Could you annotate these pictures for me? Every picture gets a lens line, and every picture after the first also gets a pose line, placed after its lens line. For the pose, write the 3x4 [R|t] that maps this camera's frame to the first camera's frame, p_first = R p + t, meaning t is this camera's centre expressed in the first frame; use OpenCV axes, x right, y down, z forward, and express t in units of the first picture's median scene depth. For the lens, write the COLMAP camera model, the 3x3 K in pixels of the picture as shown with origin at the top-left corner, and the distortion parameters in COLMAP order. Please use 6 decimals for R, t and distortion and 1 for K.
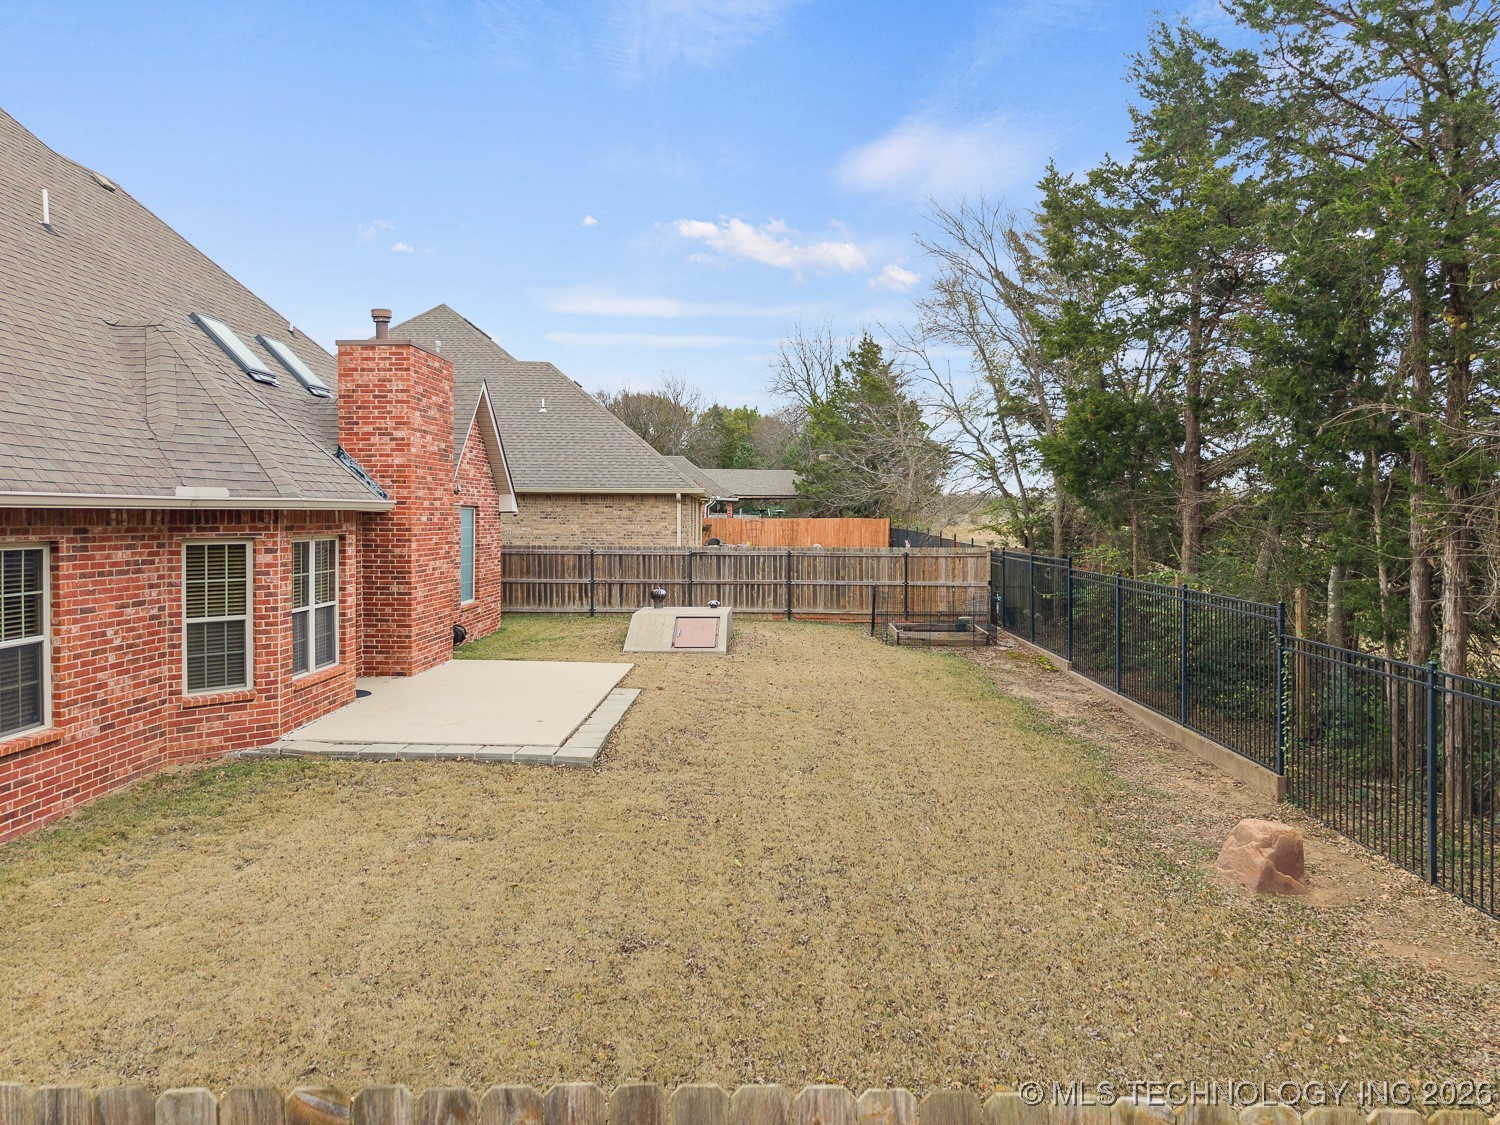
lens RADIAL K [[1012.7, 0, 774.2], [0, 1012.7, 504.7], [0, 0, 1]] dist [0.077614, -0.094371]
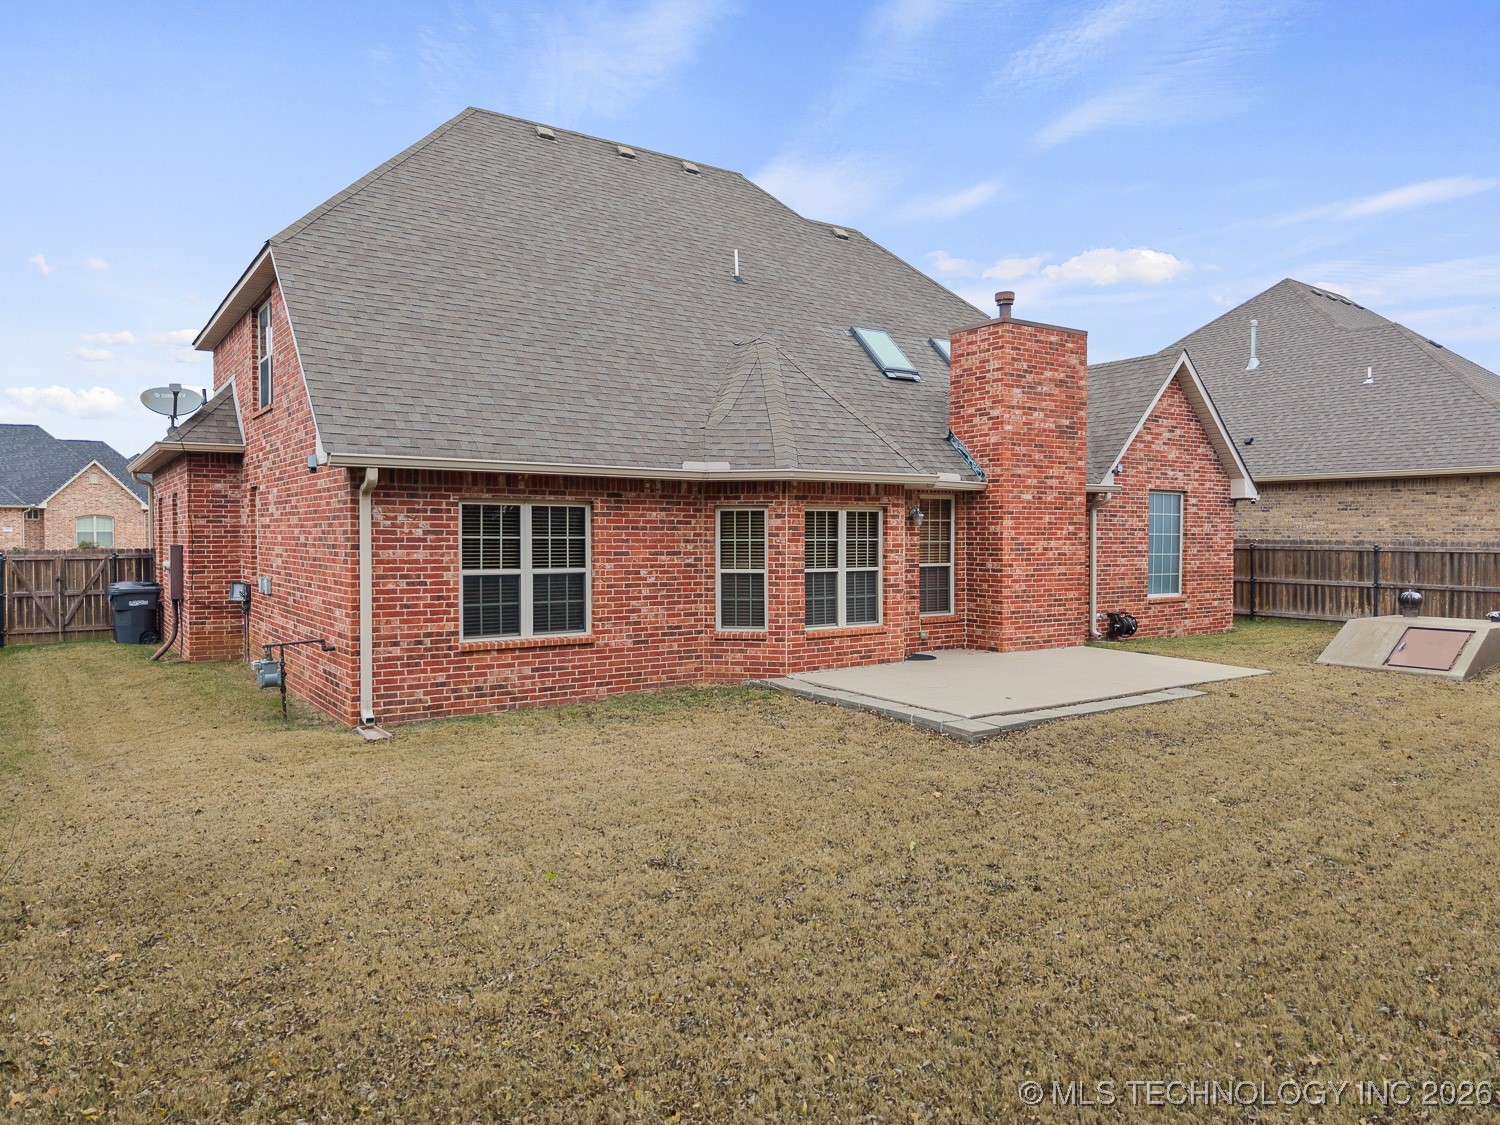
lens RADIAL K [[1018.9, 0, 750.0], [0, 1018.9, 562.5], [0, 0, 1]] dist [0.010773, -0.002400]
pose [[0.576985, 0.017216, -0.816574, 0.323190], [0.012281, 0.999482, 0.029750, 0.046353], [0.816663, -0.027194, 0.576474, 0.219747]]
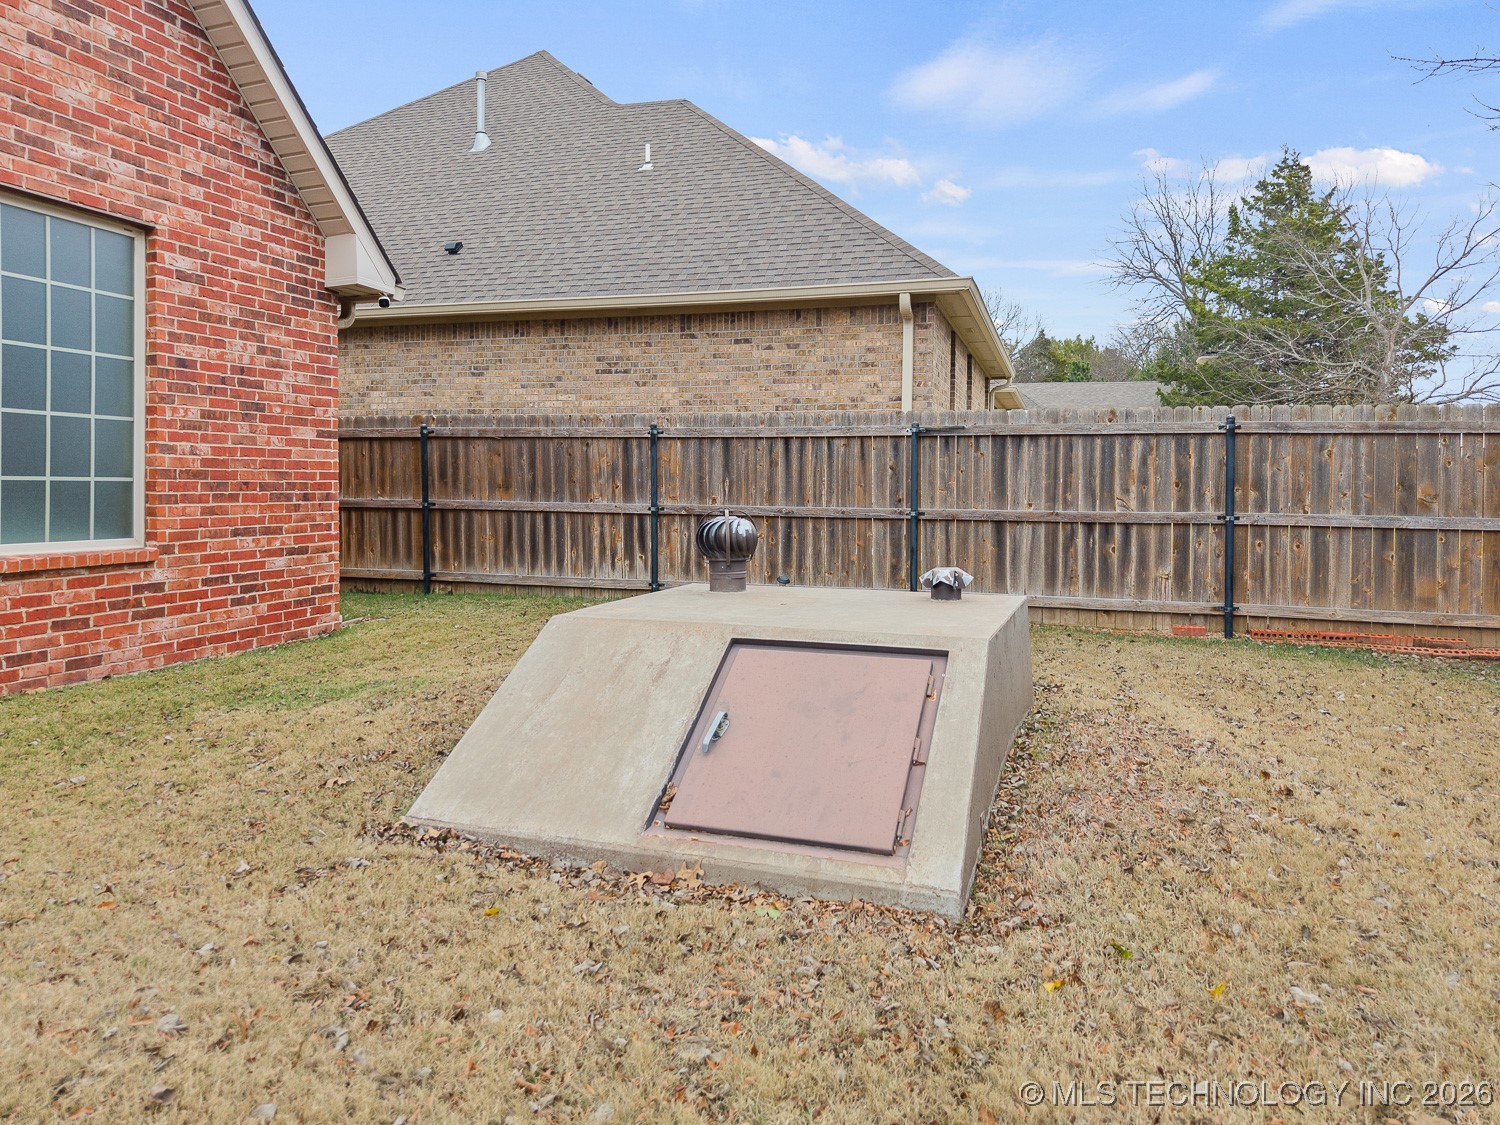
lens RADIAL K [[1028.7, 0, 741.9], [0, 1028.7, 522.8], [0, 0, 1]] dist [0.050845, -0.109999]
pose [[0.942335, 0.013768, -0.334388, -0.034513], [0.002915, 0.998778, 0.049339, 0.103101], [0.334658, -0.047469, 0.941143, 1.082642]]
